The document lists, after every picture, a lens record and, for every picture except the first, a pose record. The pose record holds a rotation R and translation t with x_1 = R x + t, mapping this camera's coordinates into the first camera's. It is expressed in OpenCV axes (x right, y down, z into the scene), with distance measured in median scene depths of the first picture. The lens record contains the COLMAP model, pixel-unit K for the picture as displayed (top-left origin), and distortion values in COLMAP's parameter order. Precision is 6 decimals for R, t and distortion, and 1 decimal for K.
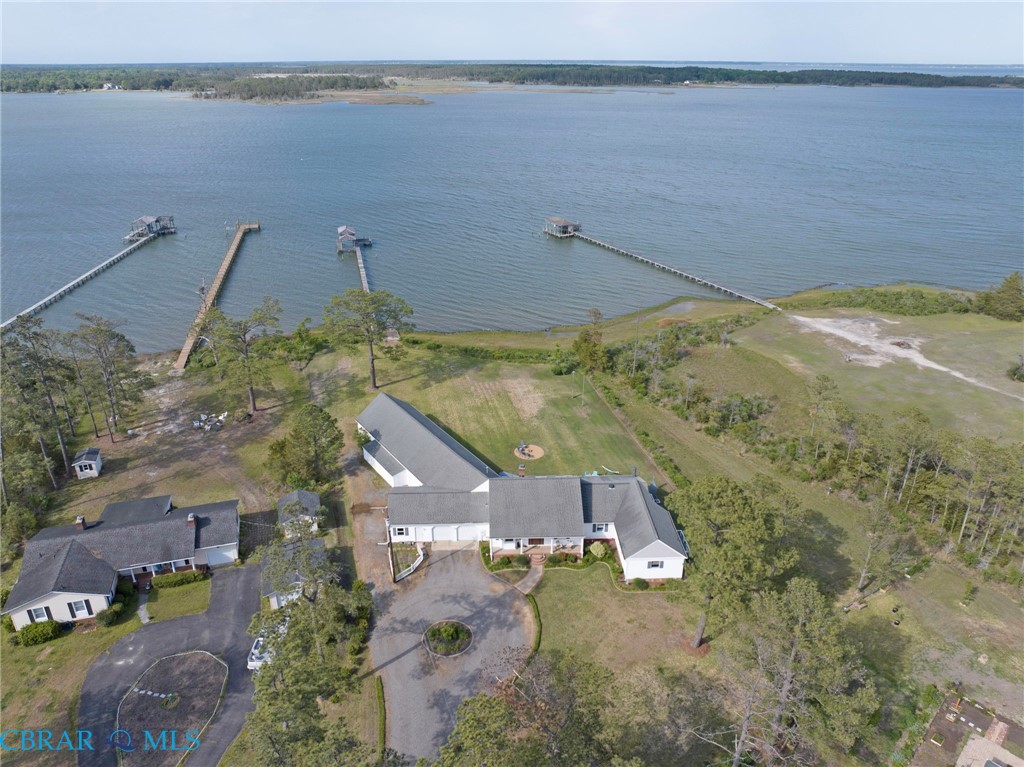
lens RADIAL K [[726.9, 0, 512.0], [0, 726.9, 383.5], [0, 0, 1]] dist [-0.033997, 0.002218]
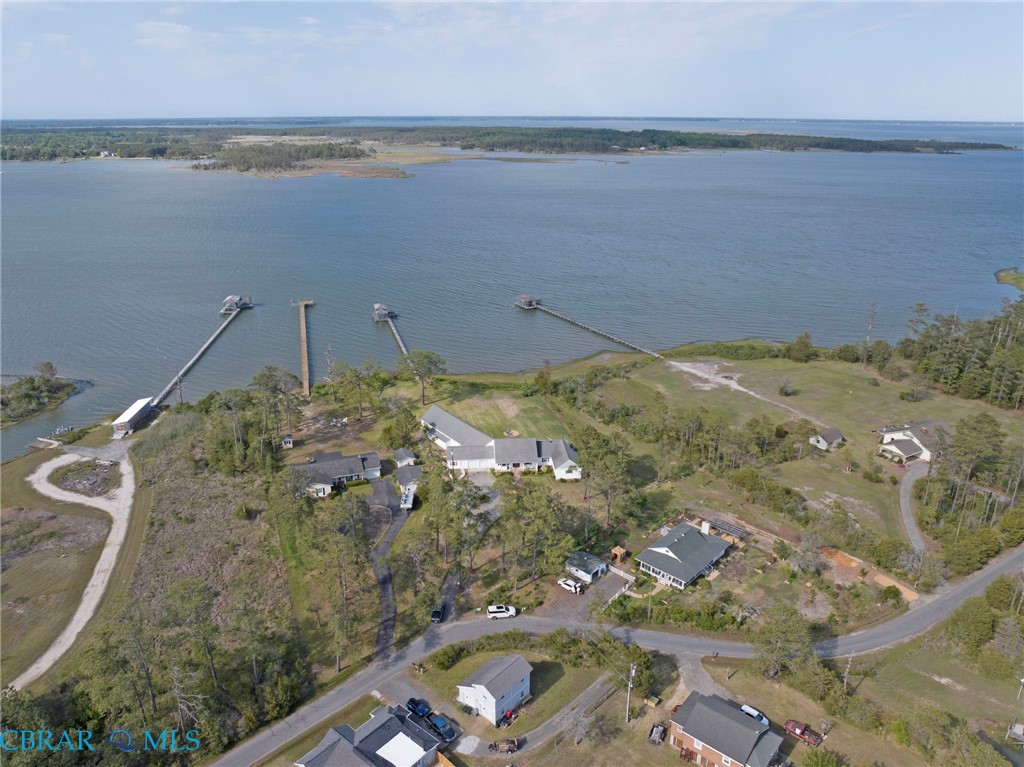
lens RADIAL K [[726.9, 0, 512.0], [0, 726.9, 383.5], [0, 0, 1]] dist [-0.033997, 0.002218]
pose [[0.999130, -0.013632, 0.039423, -0.039364], [0.016179, 0.997752, -0.065031, 0.069837], [-0.038447, 0.065612, 0.997104, -0.756948]]
